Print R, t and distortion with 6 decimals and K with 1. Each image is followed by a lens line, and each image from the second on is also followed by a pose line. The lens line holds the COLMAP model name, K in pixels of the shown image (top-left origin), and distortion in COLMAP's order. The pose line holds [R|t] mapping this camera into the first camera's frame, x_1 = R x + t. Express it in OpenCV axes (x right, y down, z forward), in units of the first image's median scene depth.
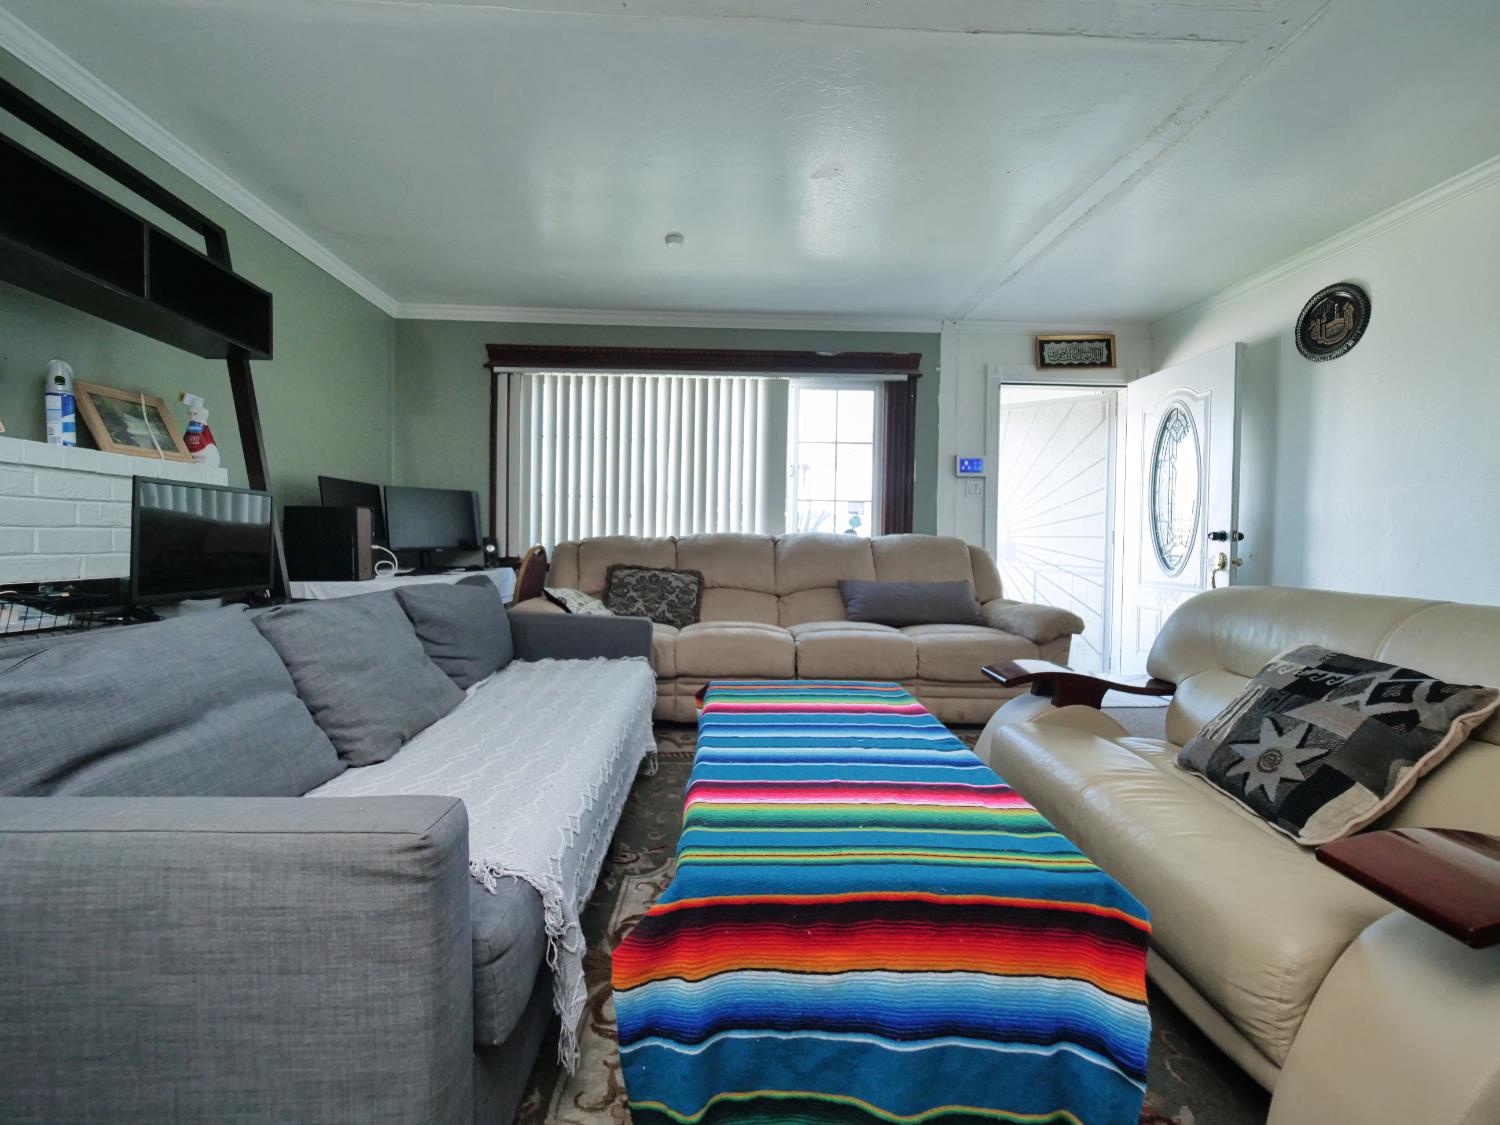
lens RADIAL K [[643.1, 0, 727.6], [0, 643.1, 559.1], [0, 0, 1]] dist [-0.007776, 0.000114]
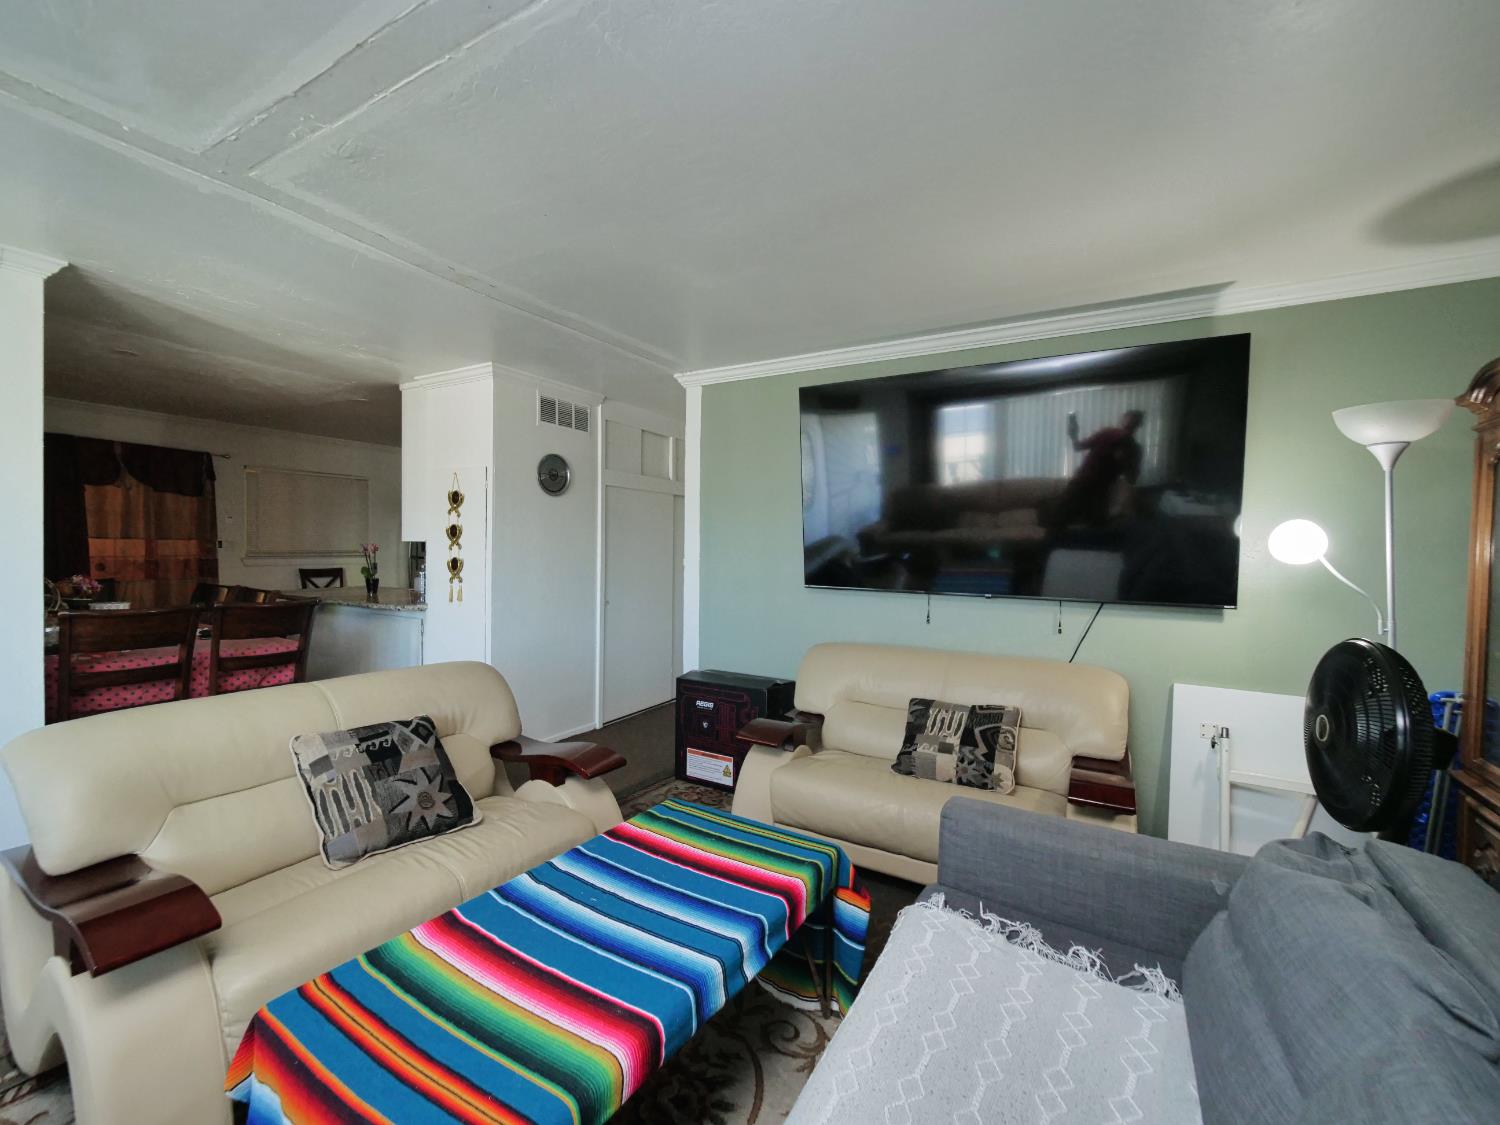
lens RADIAL K [[643.1, 0, 727.6], [0, 643.1, 559.1], [0, 0, 1]] dist [-0.007776, 0.000114]
pose [[-0.861995, -0.028520, 0.506114, -0.183492], [-0.002727, 0.998662, 0.051632, -0.121127], [-0.506910, 0.043126, -0.860920, 0.729681]]
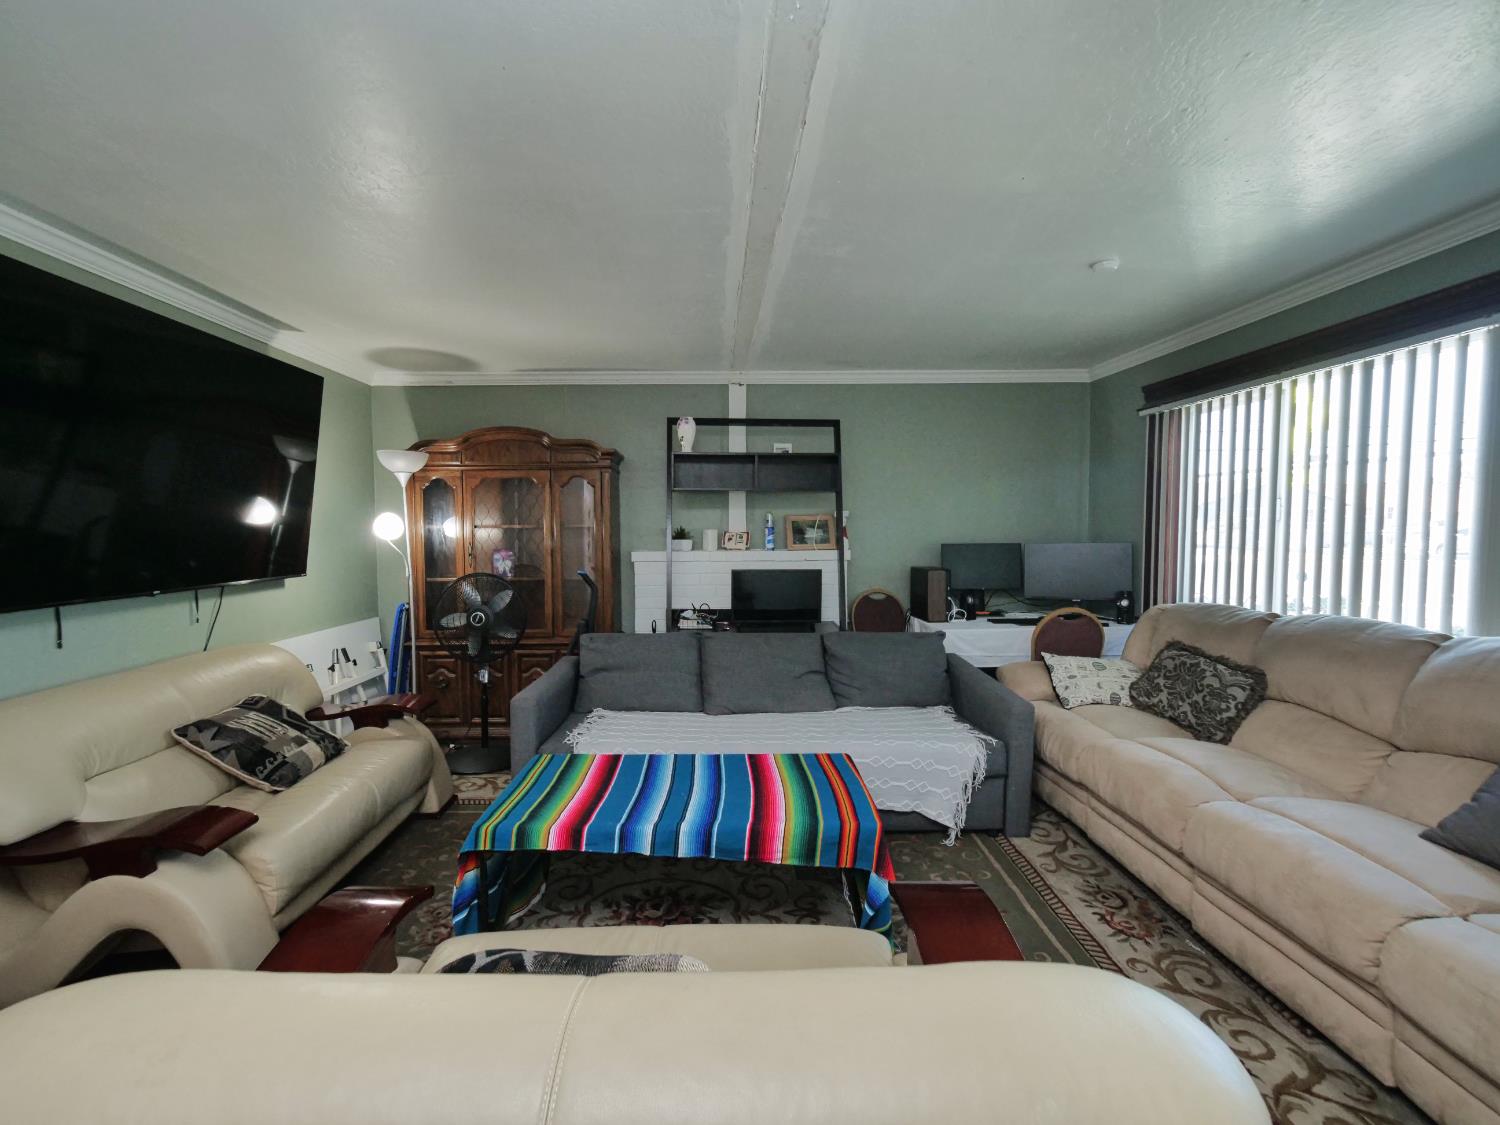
lens RADIAL K [[641.7, 0, 730.4], [0, 641.7, 559.5], [0, 0, 1]] dist [-0.003048, 0.001342]
pose [[-0.018966, 0.039414, -0.999043, 0.660146], [-0.029465, 0.998767, 0.039963, -0.114041], [0.999386, 0.030195, -0.017781, 0.470086]]
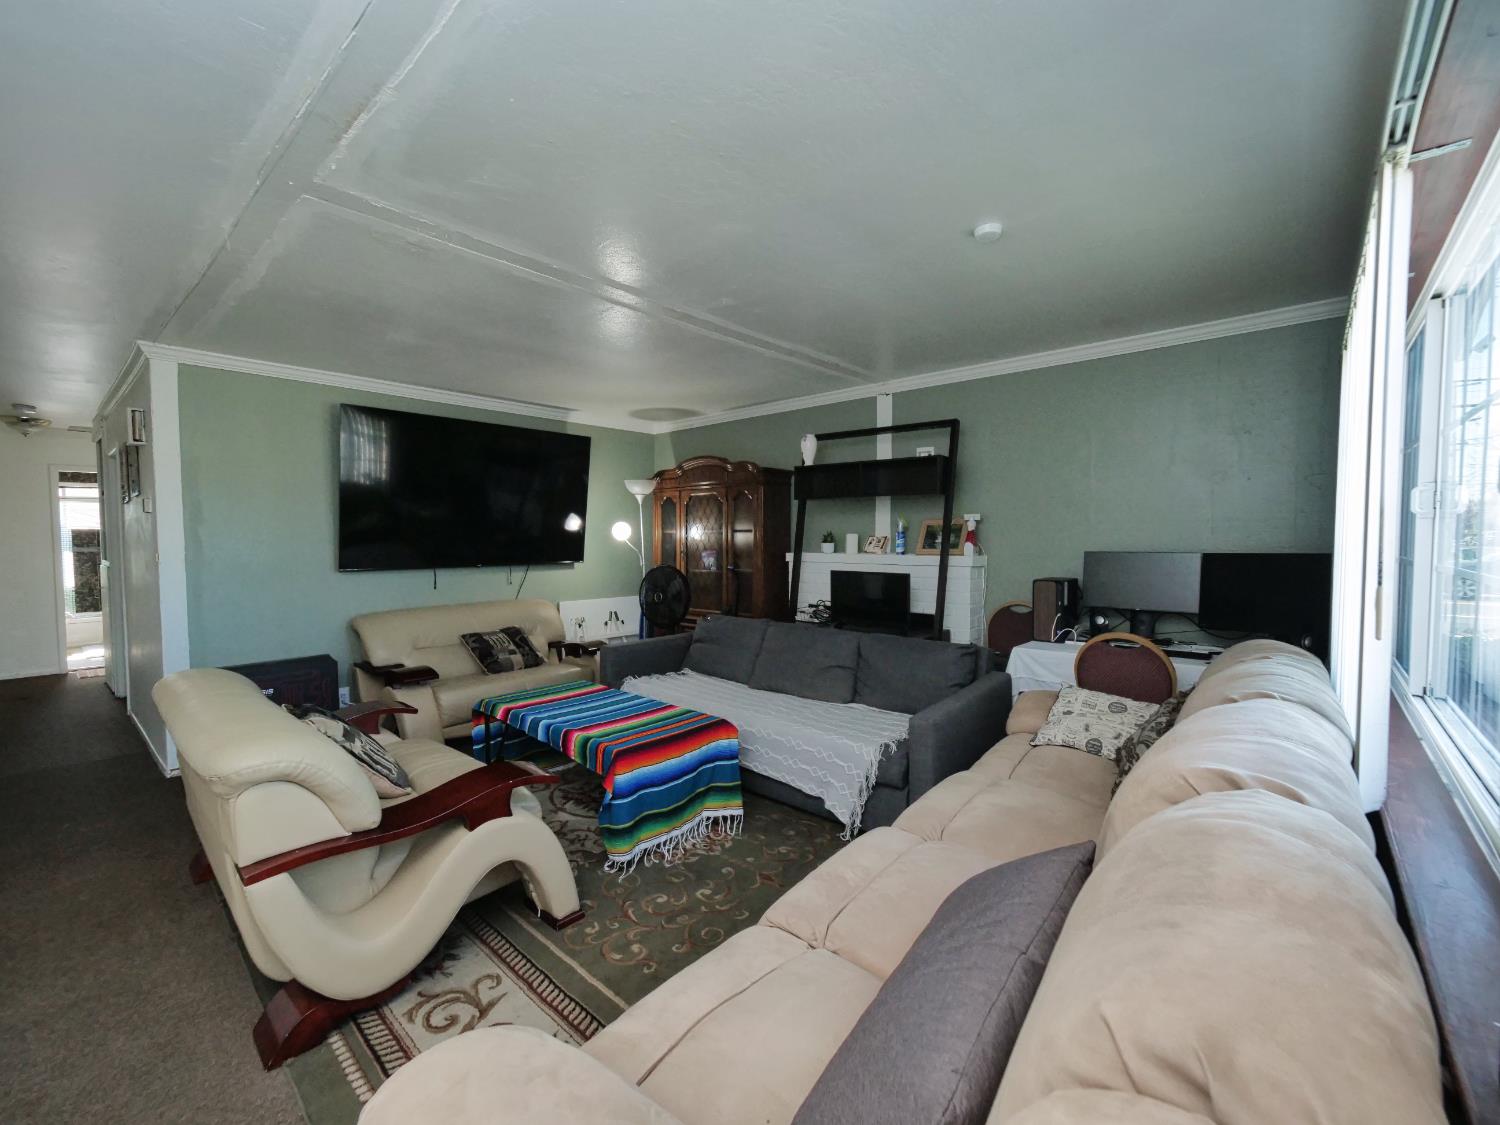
lens RADIAL K [[630.4, 0, 710.4], [0, 630.4, 563.9], [0, 0, 1]] dist [-0.000045, 0.000200]
pose [[-0.707574, 0.023292, -0.706256, 0.561737], [-0.028809, 0.997675, 0.061765, -0.130676], [0.706052, 0.064050, -0.705258, 1.116669]]
